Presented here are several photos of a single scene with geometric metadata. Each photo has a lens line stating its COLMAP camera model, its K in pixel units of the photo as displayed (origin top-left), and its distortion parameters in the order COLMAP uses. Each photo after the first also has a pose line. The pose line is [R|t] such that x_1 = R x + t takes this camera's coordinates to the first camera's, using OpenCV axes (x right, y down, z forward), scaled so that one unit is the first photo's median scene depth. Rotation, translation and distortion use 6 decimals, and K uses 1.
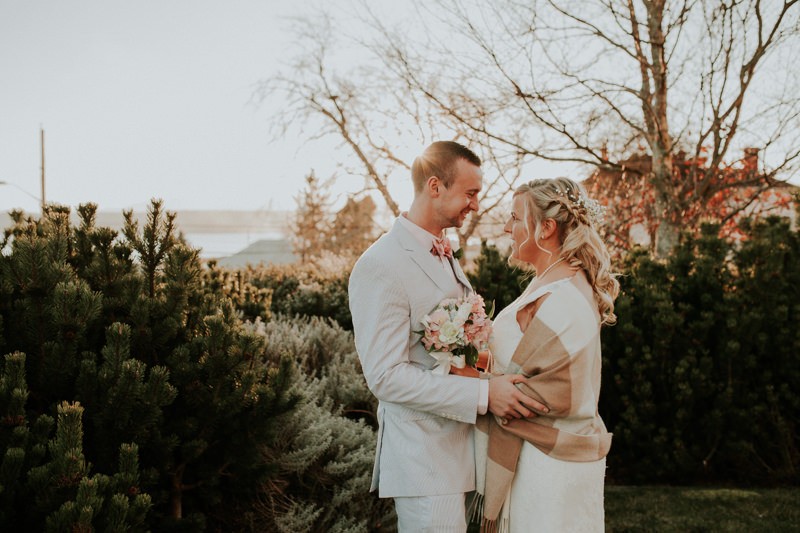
lens RADIAL K [[745.7, 0, 400.0], [0, 745.7, 266.5], [0, 0, 1]] dist [-0.017815, 0.011902]
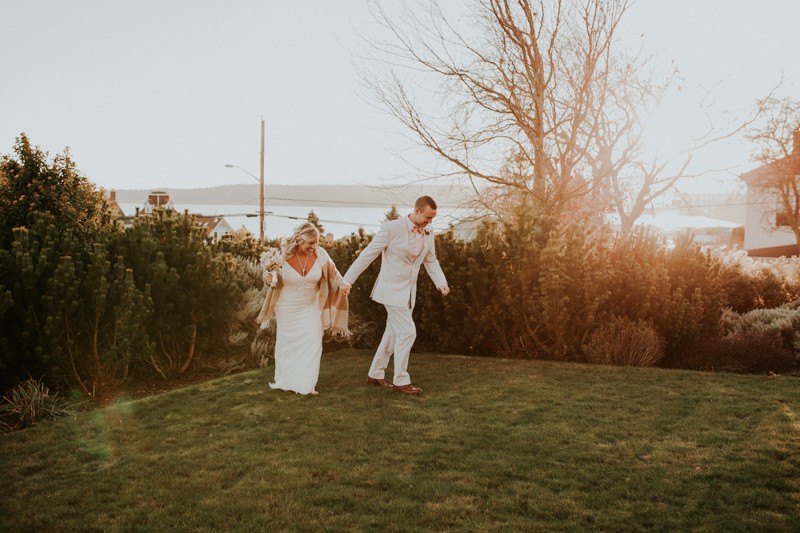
lens RADIAL K [[745.7, 0, 400.0], [0, 745.7, 266.5], [0, 0, 1]] dist [-0.017815, 0.011902]
pose [[0.957902, 0.044614, -0.283607, 1.096025], [-0.035974, 0.998718, 0.035604, -0.006511], [0.284832, -0.023903, 0.958279, -1.256006]]
